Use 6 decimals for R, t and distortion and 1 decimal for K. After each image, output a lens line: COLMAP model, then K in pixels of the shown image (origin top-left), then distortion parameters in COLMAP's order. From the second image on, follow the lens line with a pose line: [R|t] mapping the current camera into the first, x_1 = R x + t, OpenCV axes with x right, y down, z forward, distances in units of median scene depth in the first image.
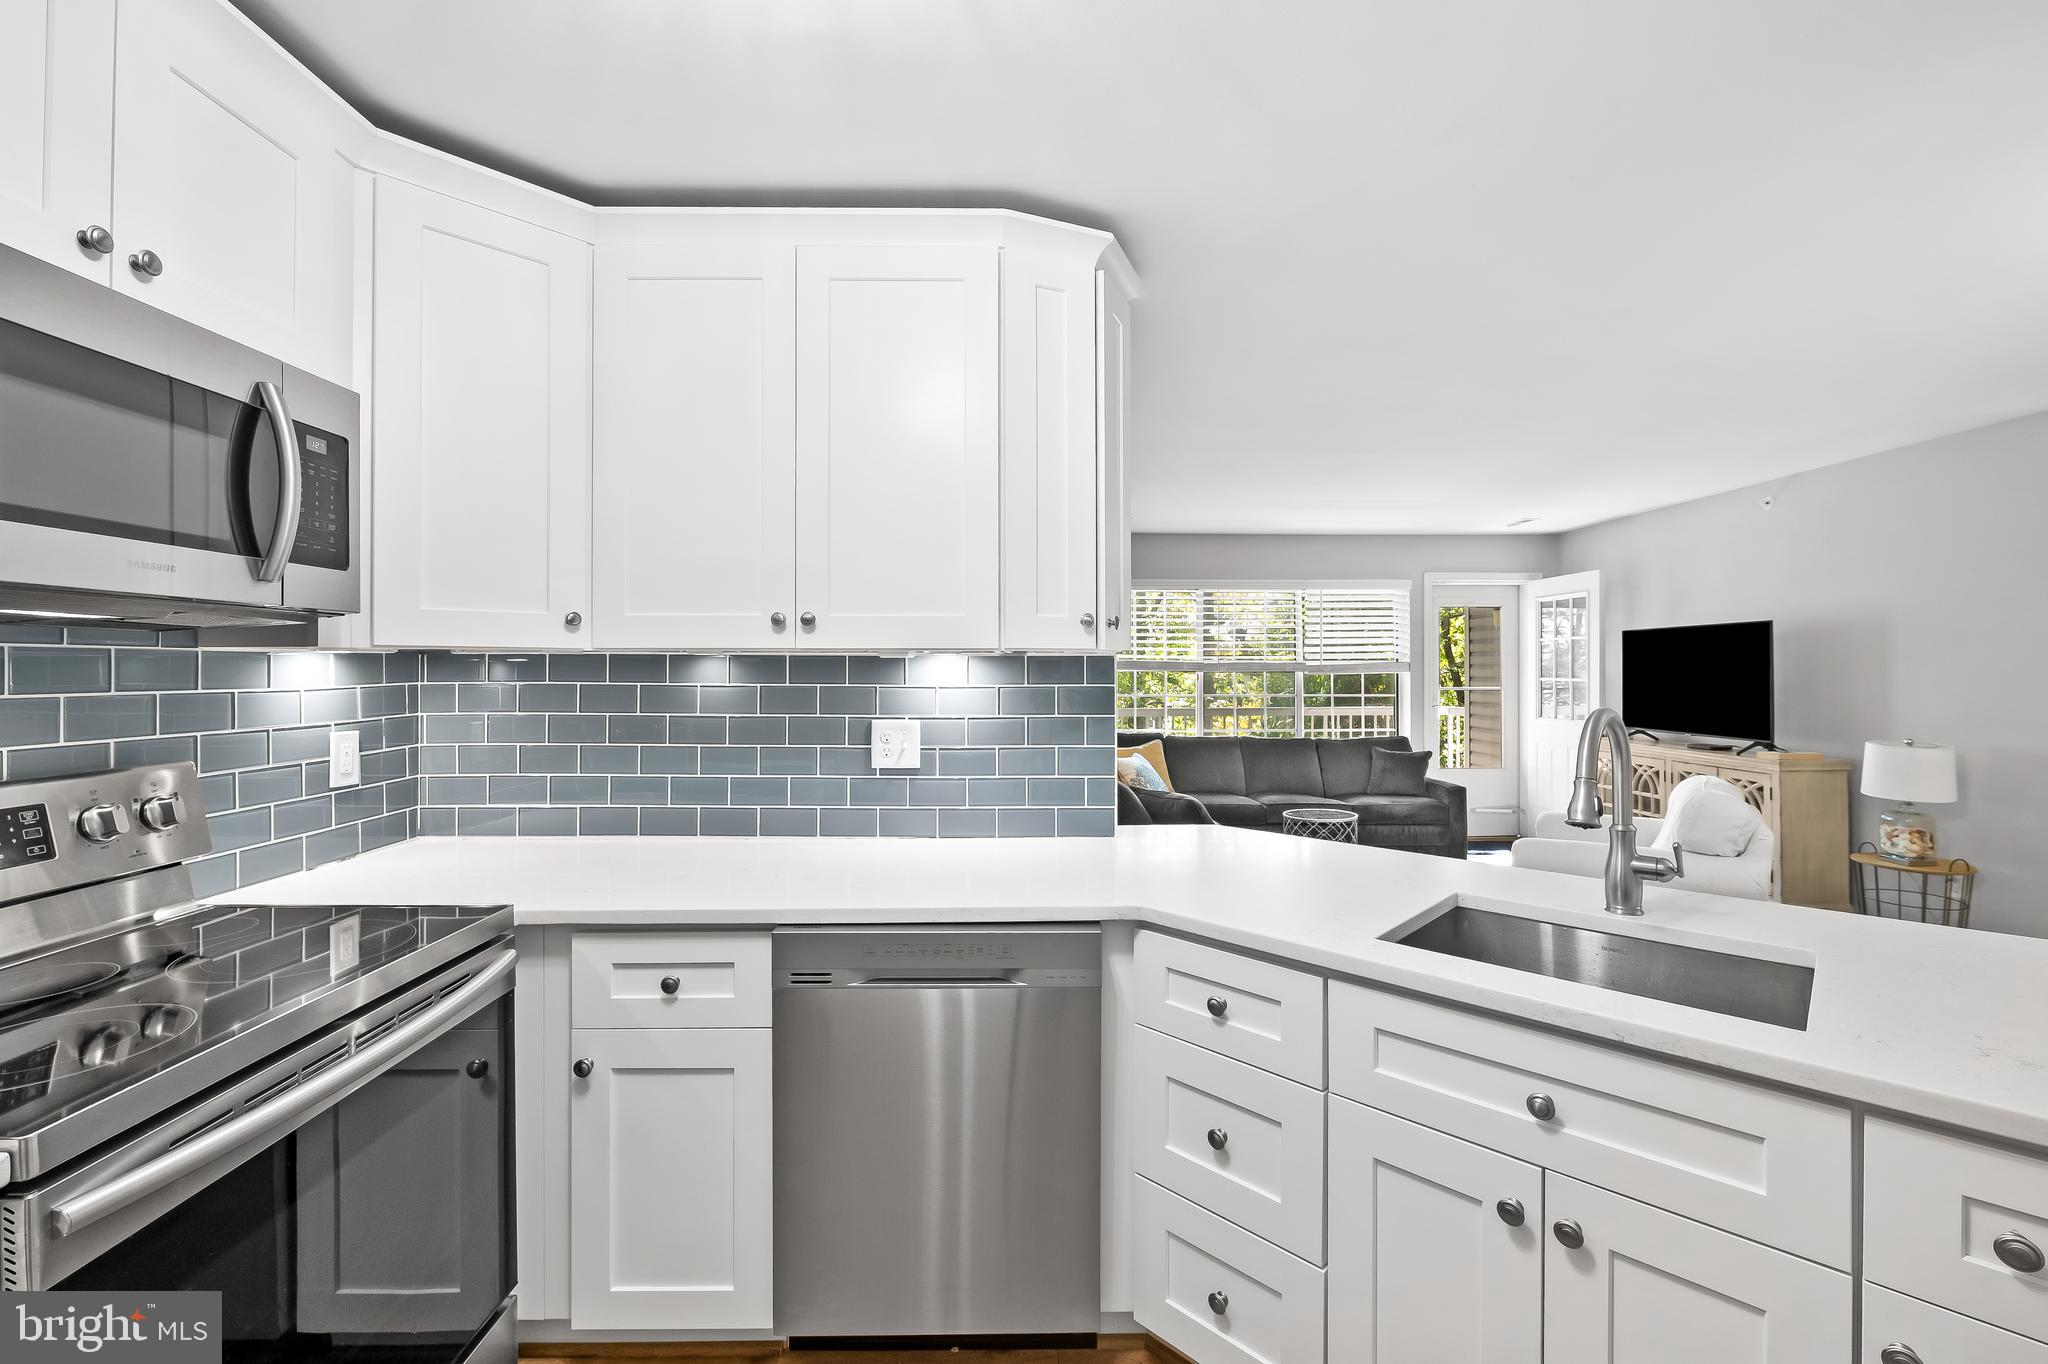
lens RADIAL K [[836.4, 0, 1026.3], [0, 836.4, 666.3], [0, 0, 1]] dist [-0.000794, -0.000209]
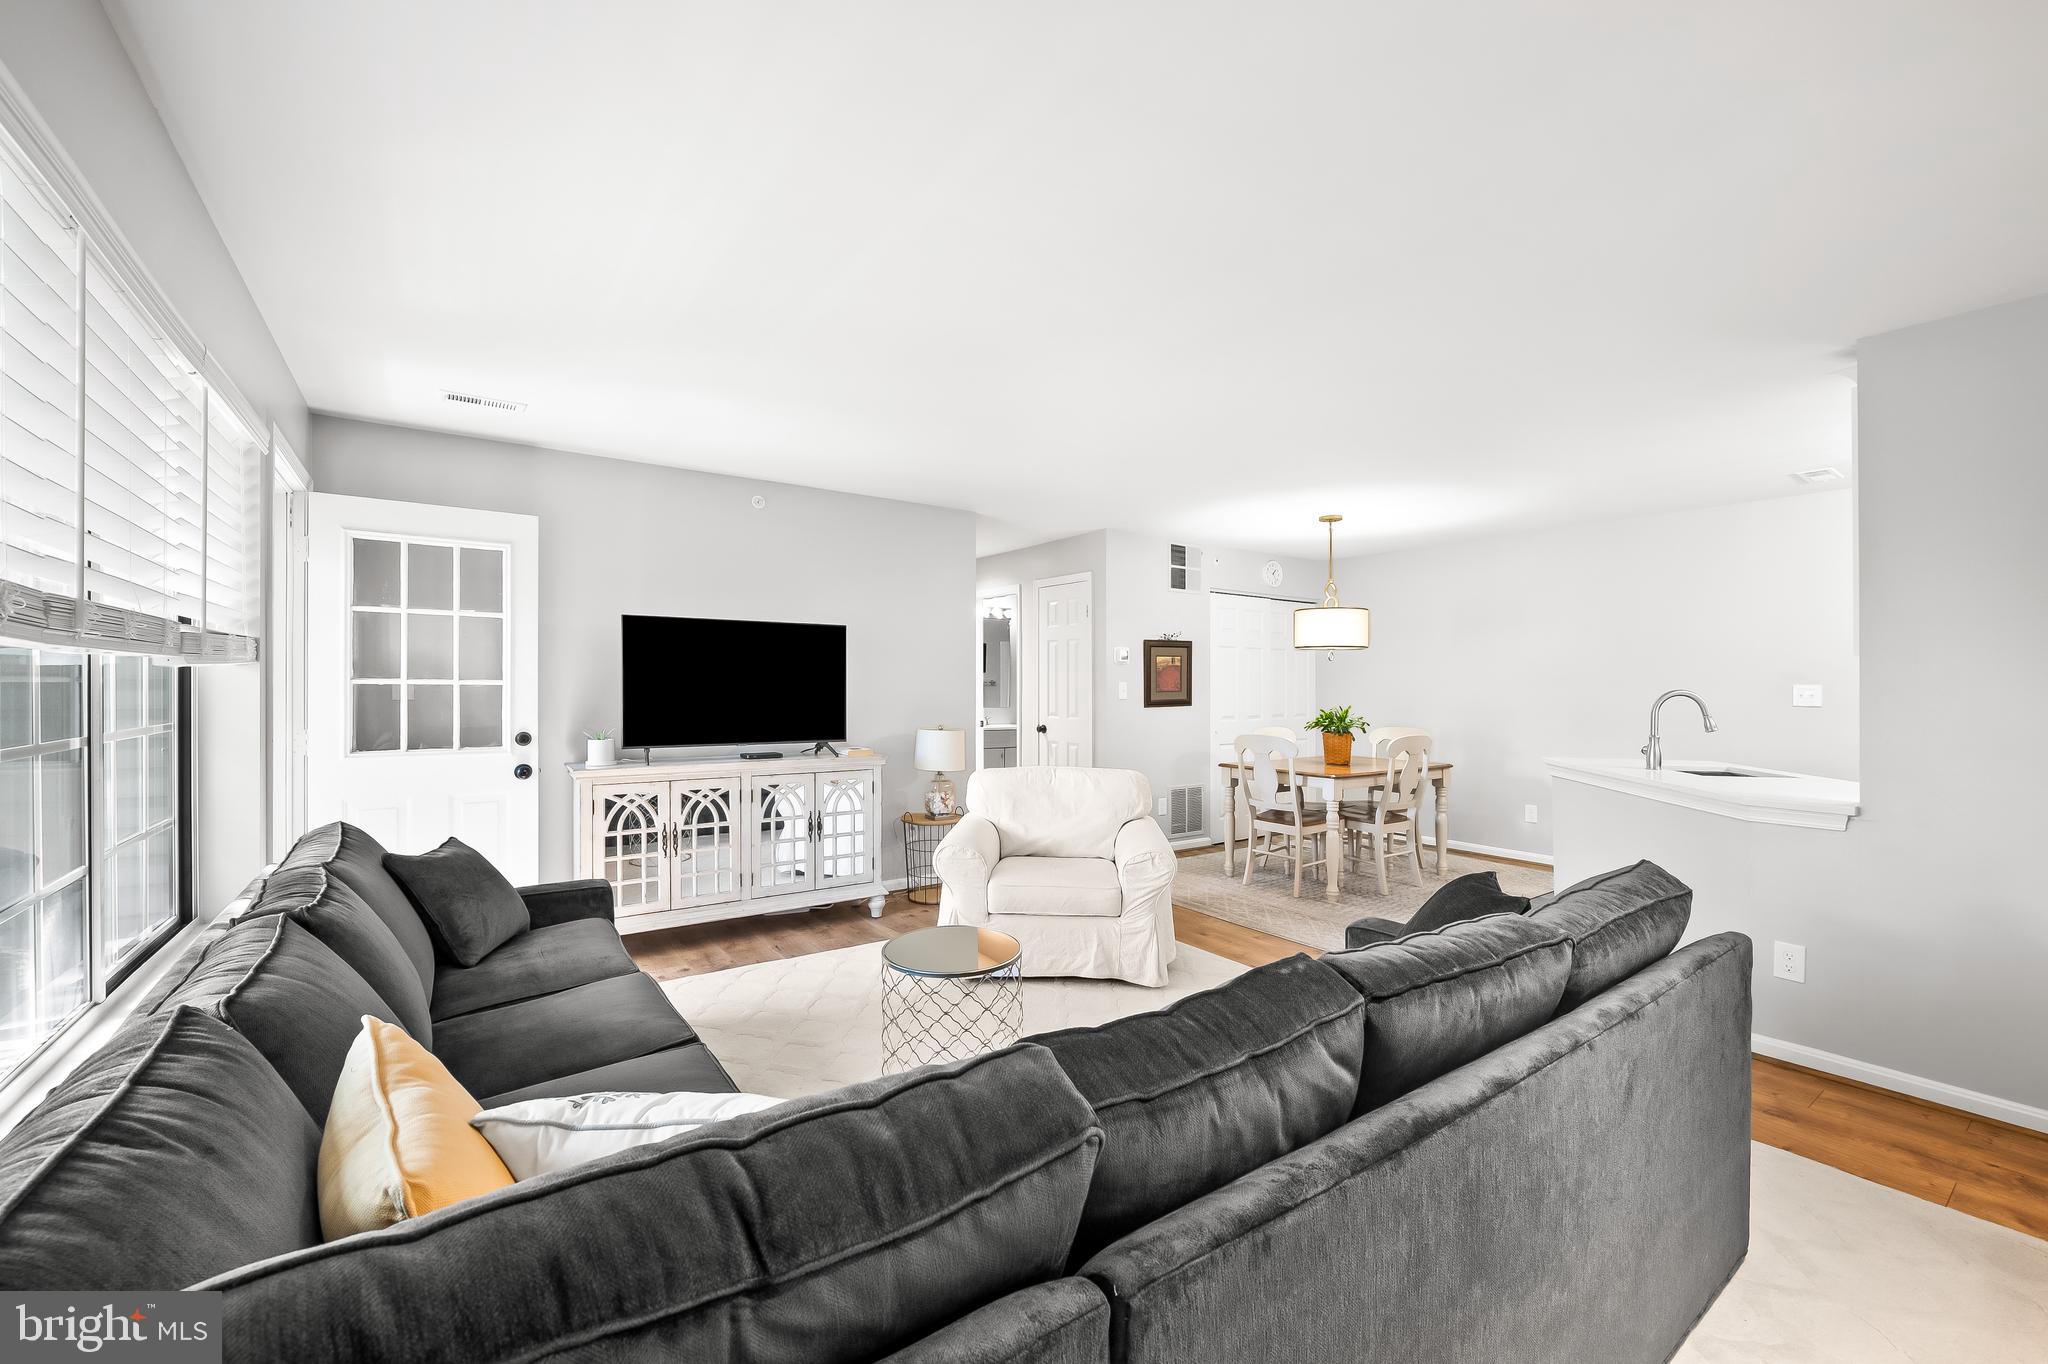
lens RADIAL K [[827.2, 0, 1034.6], [0, 827.2, 686.3], [0, 0, 1]] dist [-0.000854, -0.000026]
pose [[-0.573667, 0.003048, 0.819083, -0.198822], [-0.006658, 0.999943, -0.008385, 0.056242], [-0.819062, -0.010263, -0.573614, 2.727854]]
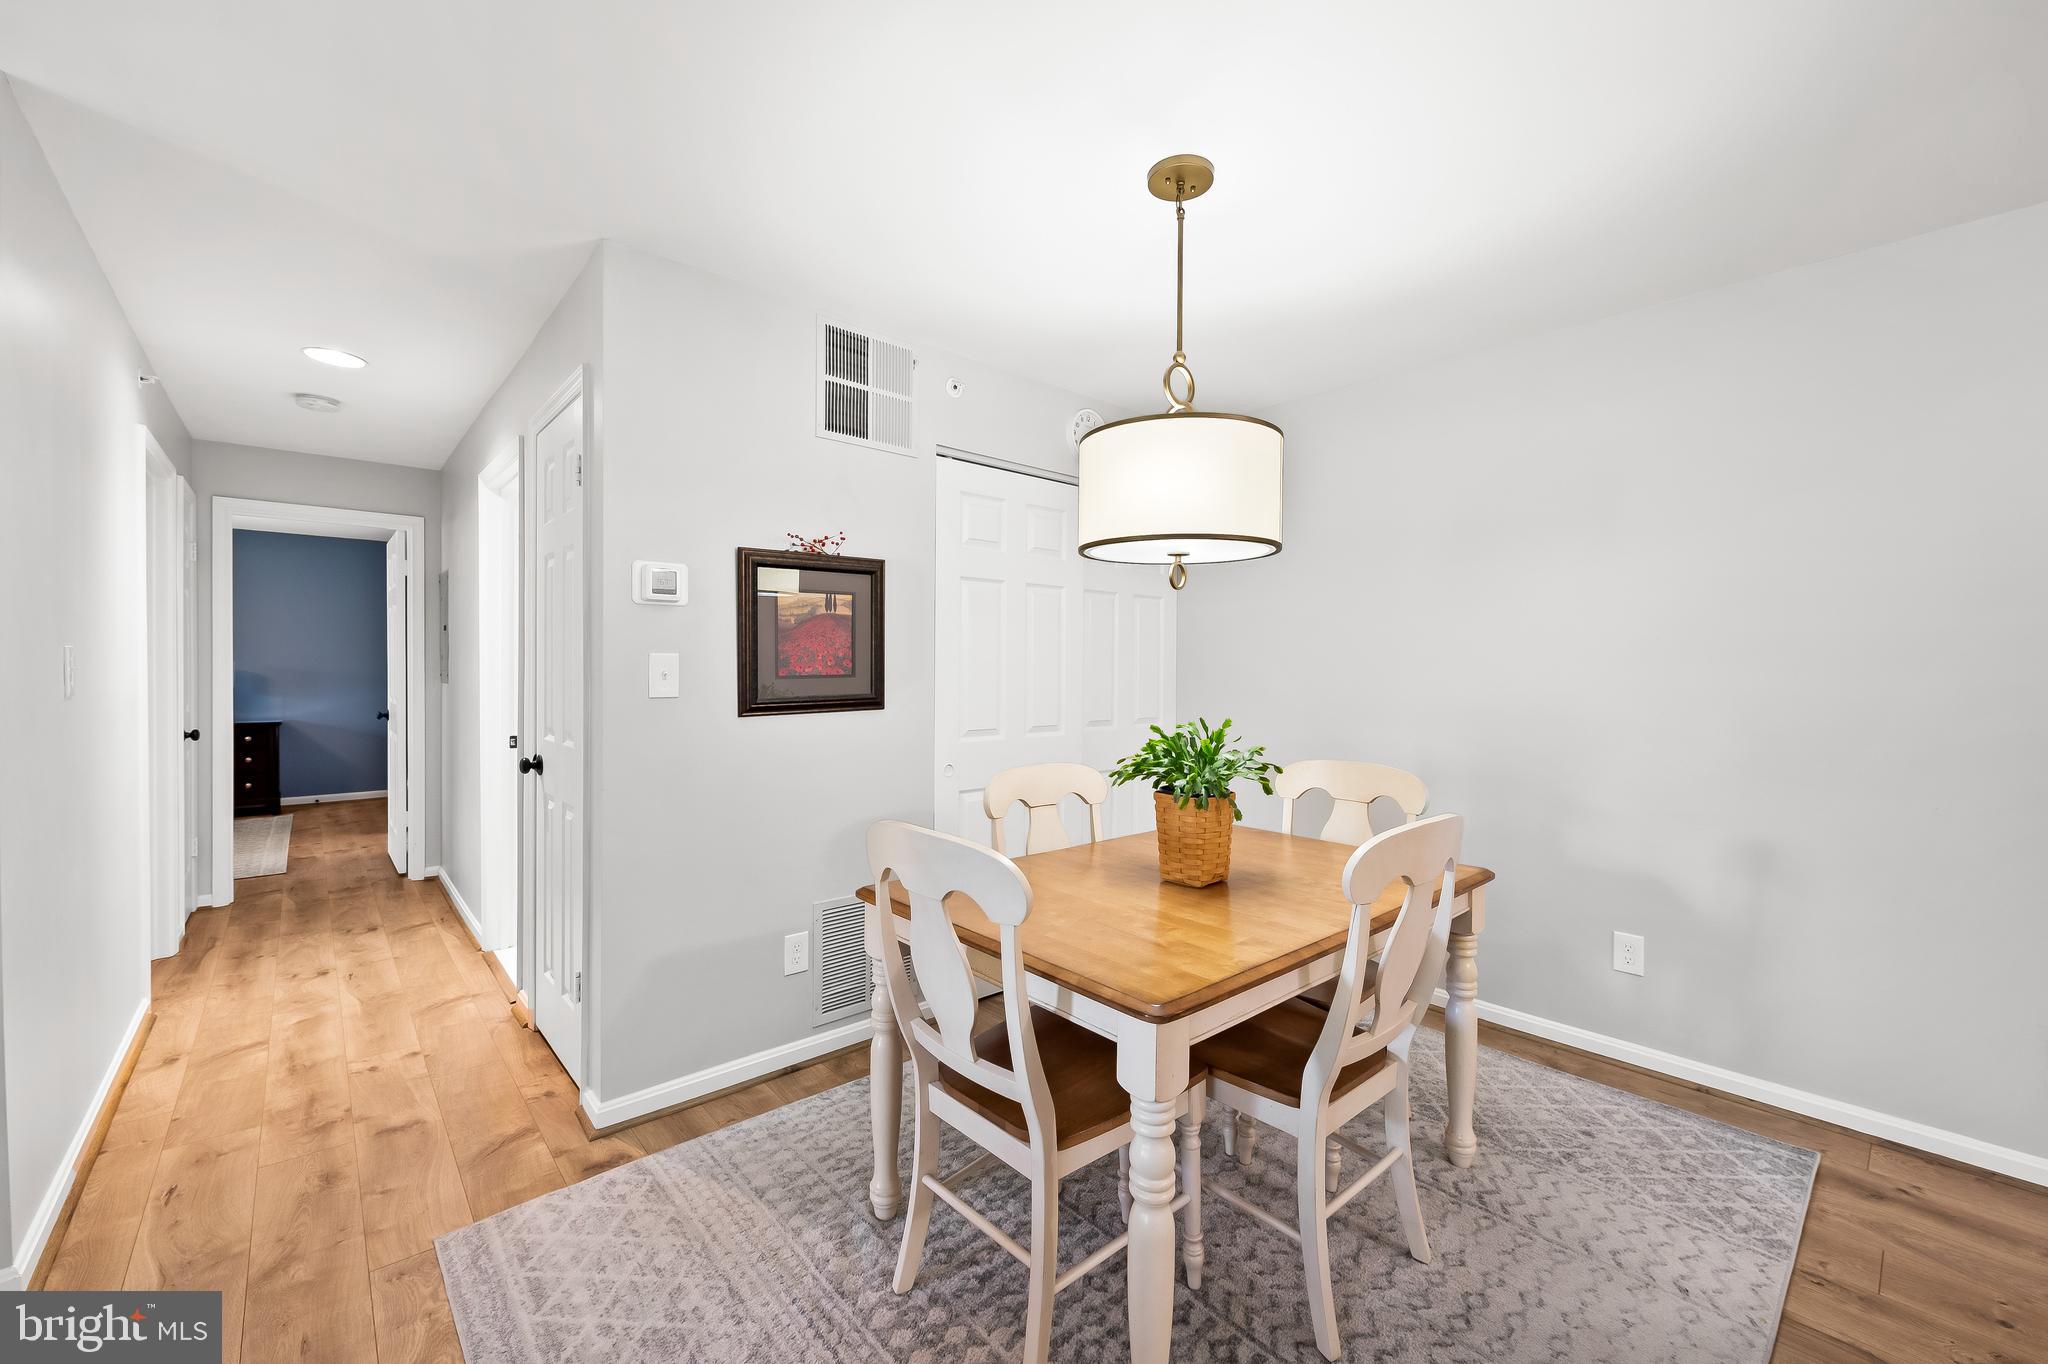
lens RADIAL K [[820.2, 0, 1035.4], [0, 820.2, 675.6], [0, 0, 1]] dist [0.000015, -0.000006]
pose [[-0.653572, -0.006372, 0.756838, 0.758654], [-0.009270, 0.999957, 0.000414, 0.042715], [-0.756808, -0.006746, -0.653603, 1.264528]]
